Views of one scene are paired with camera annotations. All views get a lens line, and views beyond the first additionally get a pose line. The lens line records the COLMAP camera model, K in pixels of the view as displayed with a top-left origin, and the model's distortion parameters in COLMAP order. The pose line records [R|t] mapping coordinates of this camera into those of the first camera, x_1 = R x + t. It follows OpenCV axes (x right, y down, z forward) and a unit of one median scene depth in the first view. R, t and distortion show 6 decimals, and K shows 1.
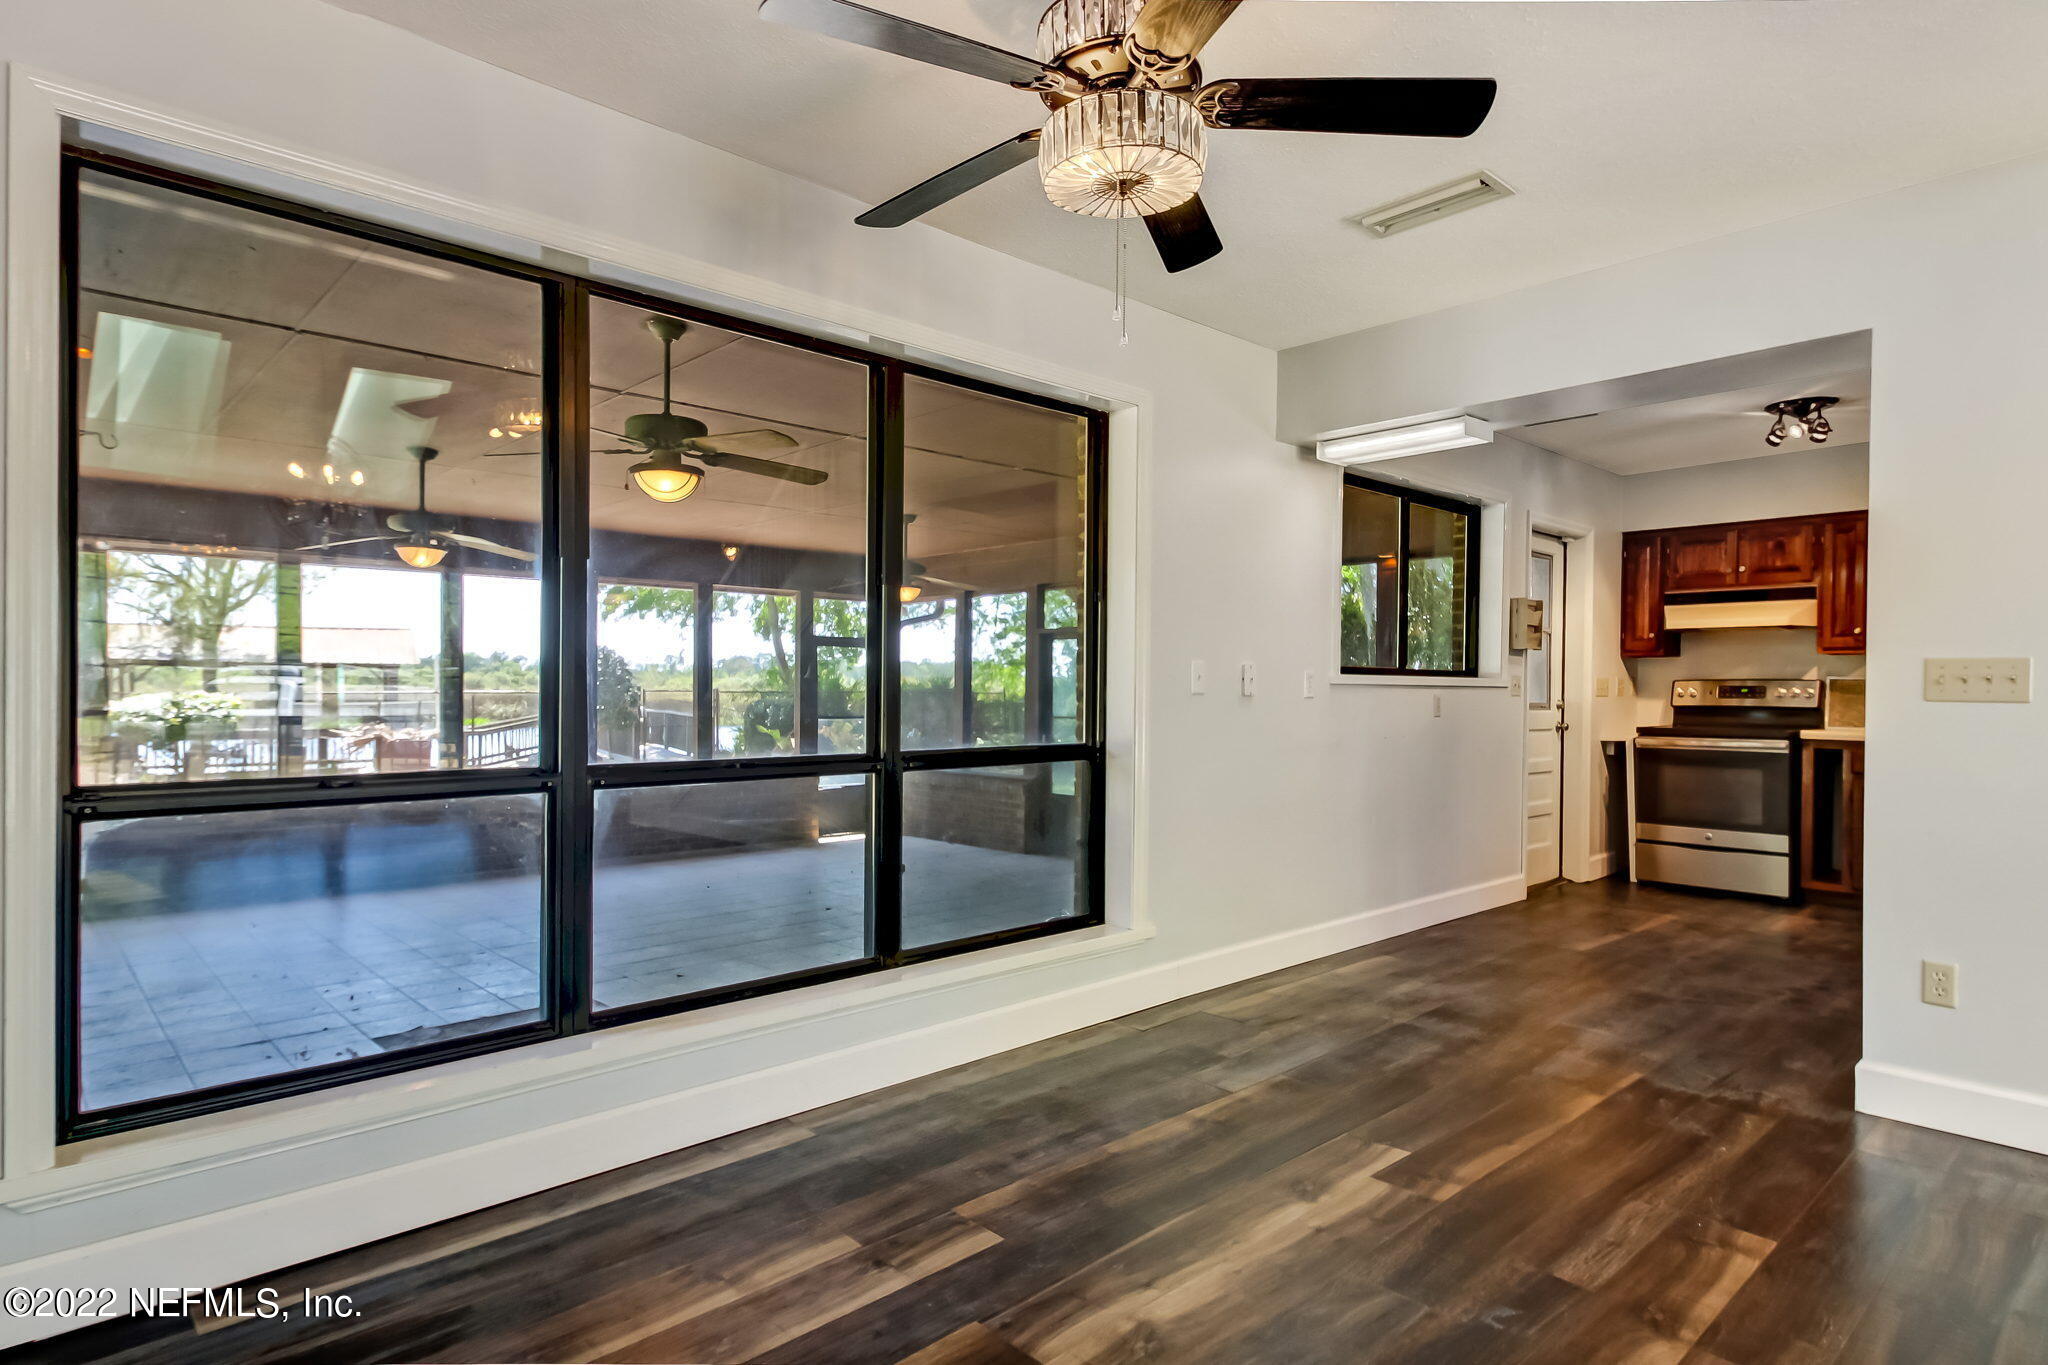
lens RADIAL K [[1125.8, 0, 1032.1], [0, 1125.8, 694.4], [0, 0, 1]] dist [0.027225, -0.000049]
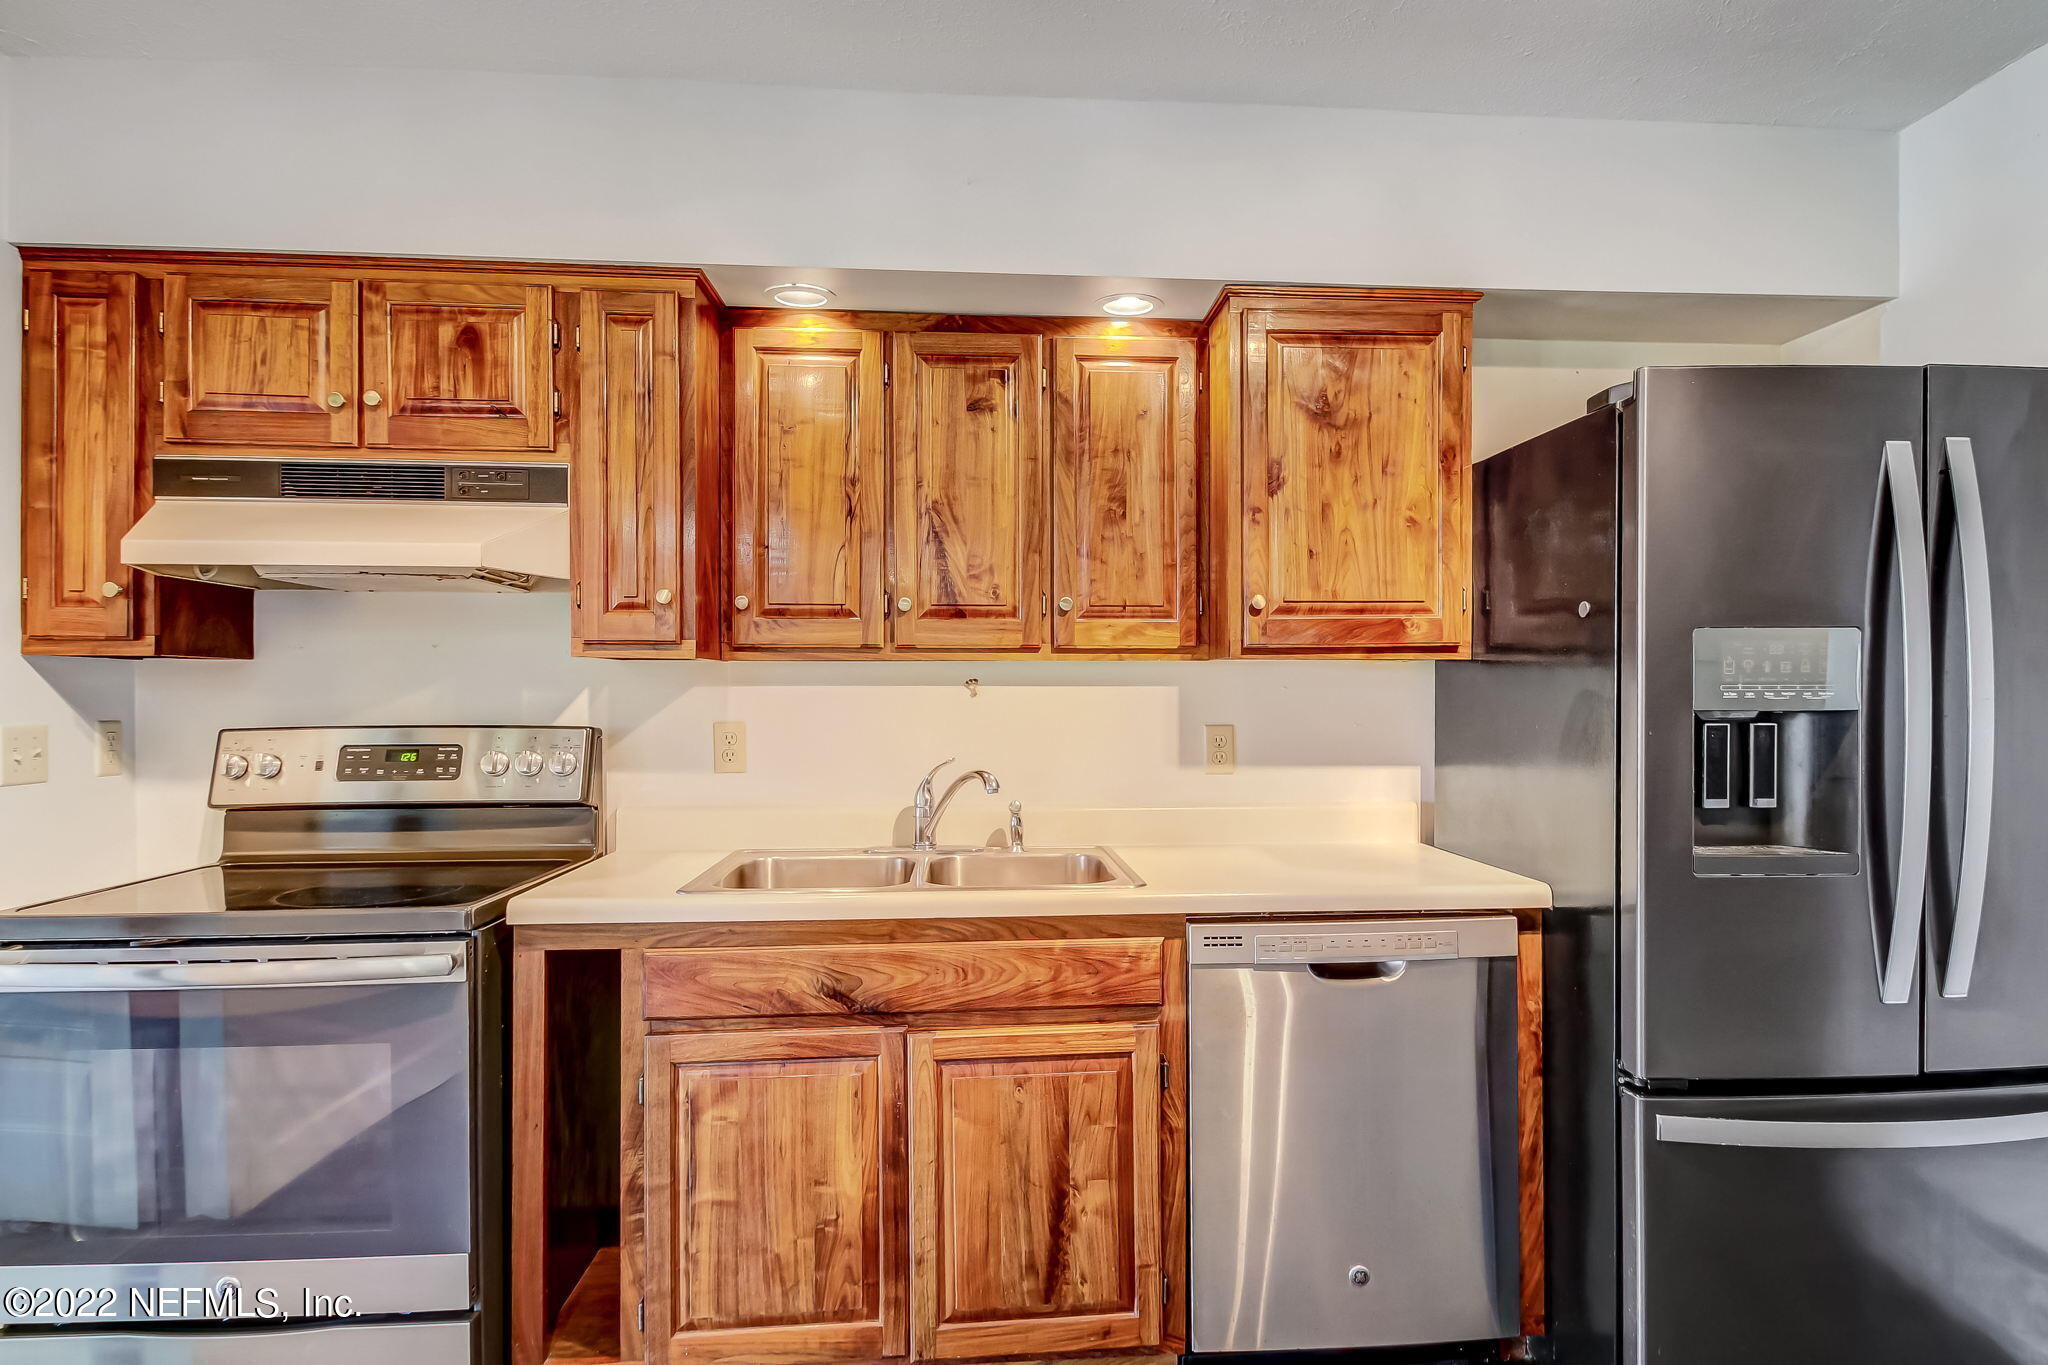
lens RADIAL K [[1130.6, 0, 1087.2], [0, 1130.6, 690.3], [0, 0, 1]] dist [0.021657, 0.000731]
pose [[0.607720, -0.010124, 0.794087, 0.521632], [0.010334, 0.999935, 0.004839, -0.026059], [-0.794084, 0.005266, 0.607785, 0.678896]]
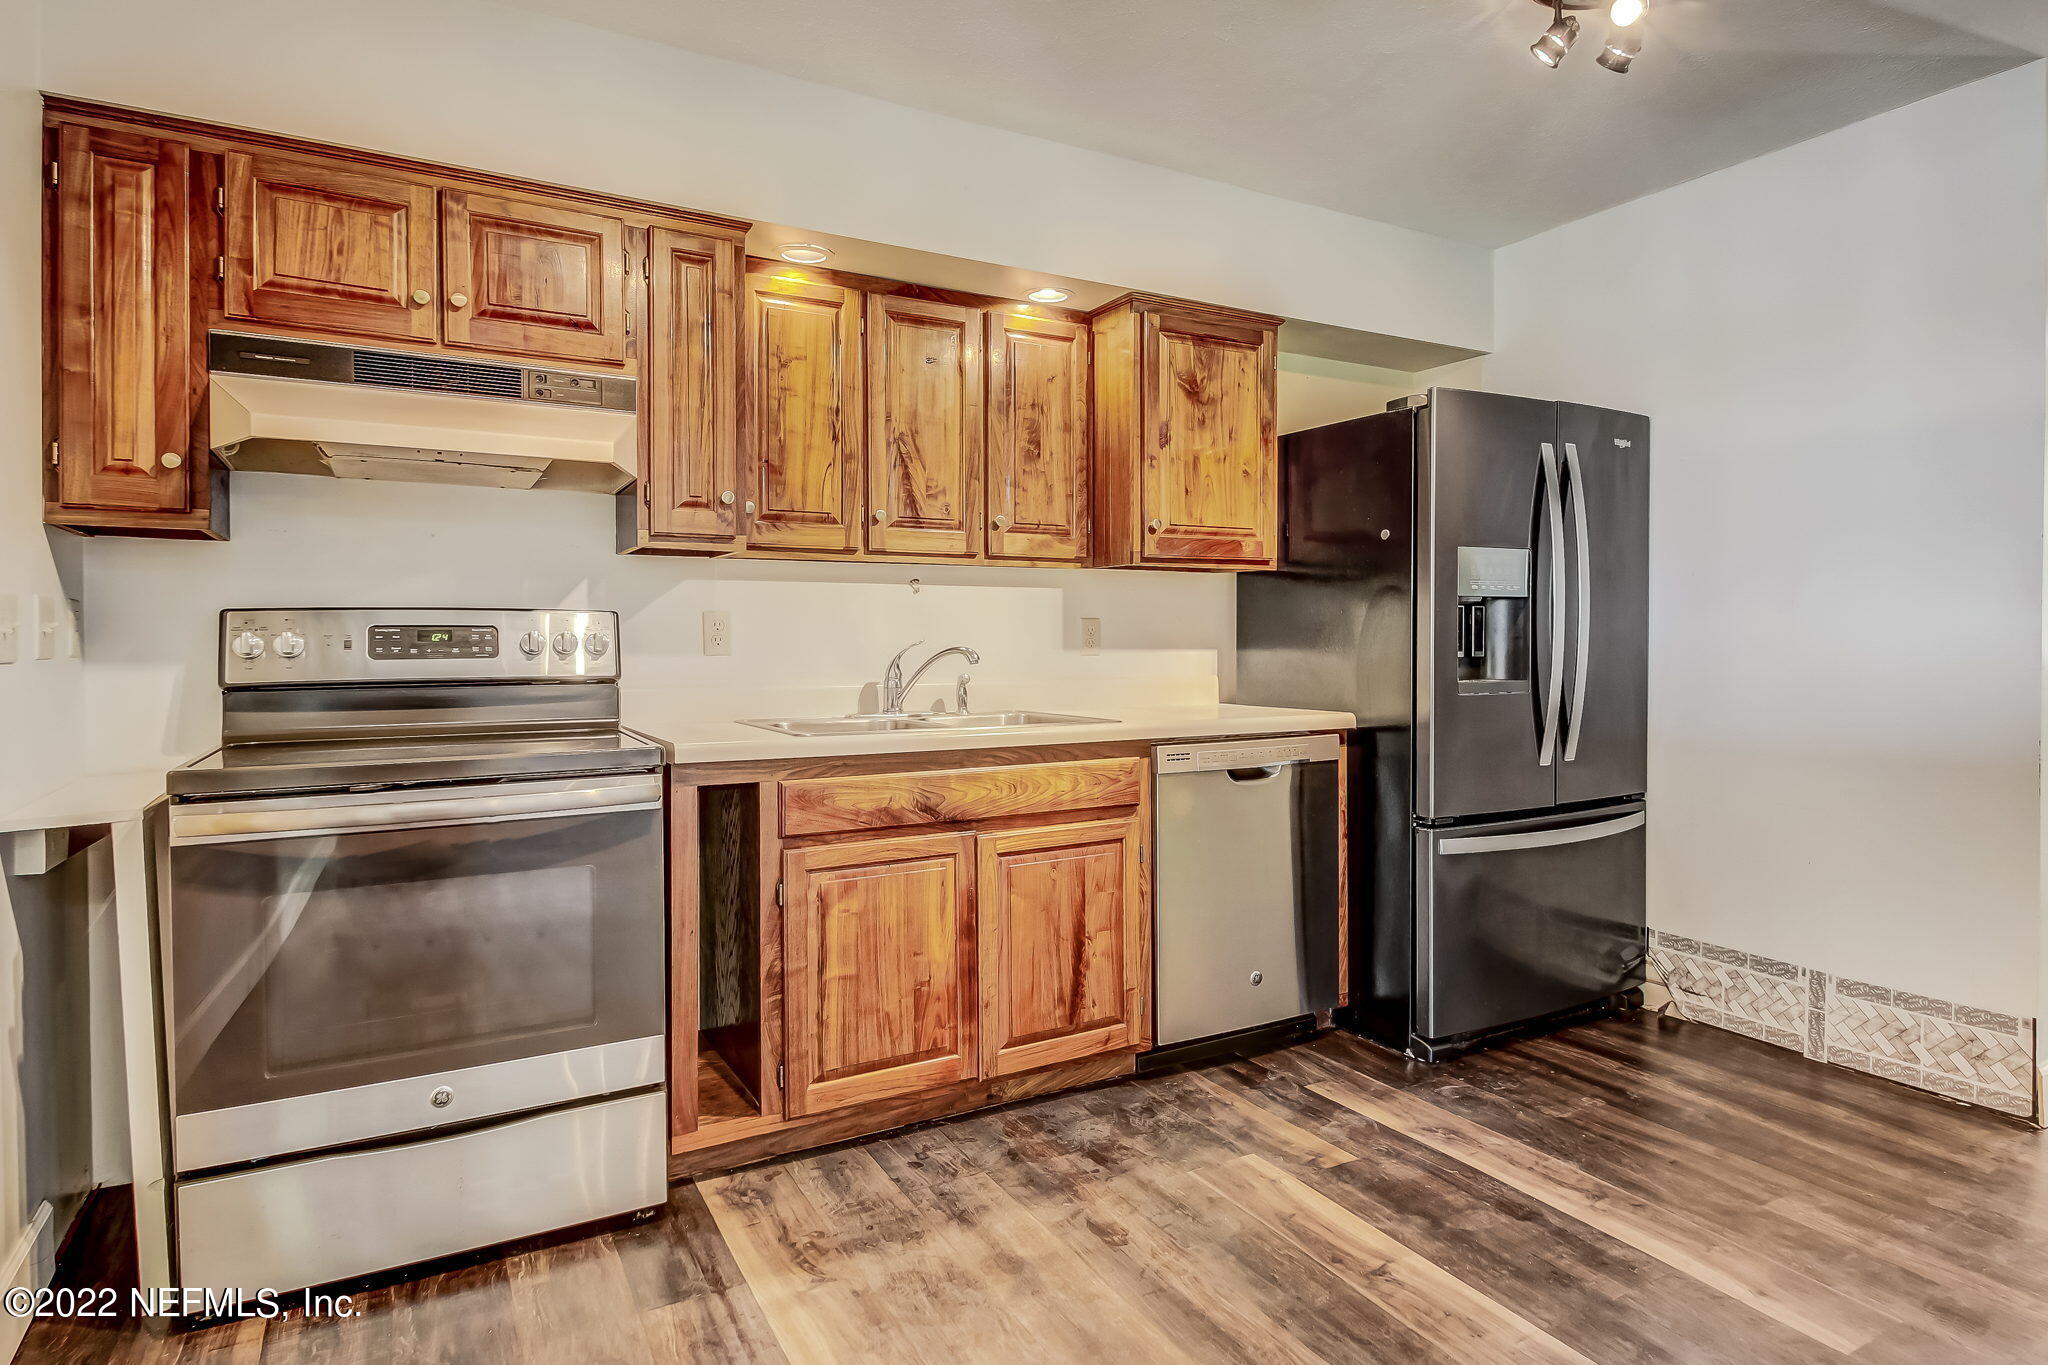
lens RADIAL K [[1127.6, 0, 1025.5], [0, 1127.6, 642.6], [0, 0, 1]] dist [0.025833, -0.000330]
pose [[0.231324, -0.009698, 0.972828, 0.338118], [0.007637, 0.999938, 0.008152, -0.003502], [-0.972847, 0.005544, 0.231383, 0.798605]]
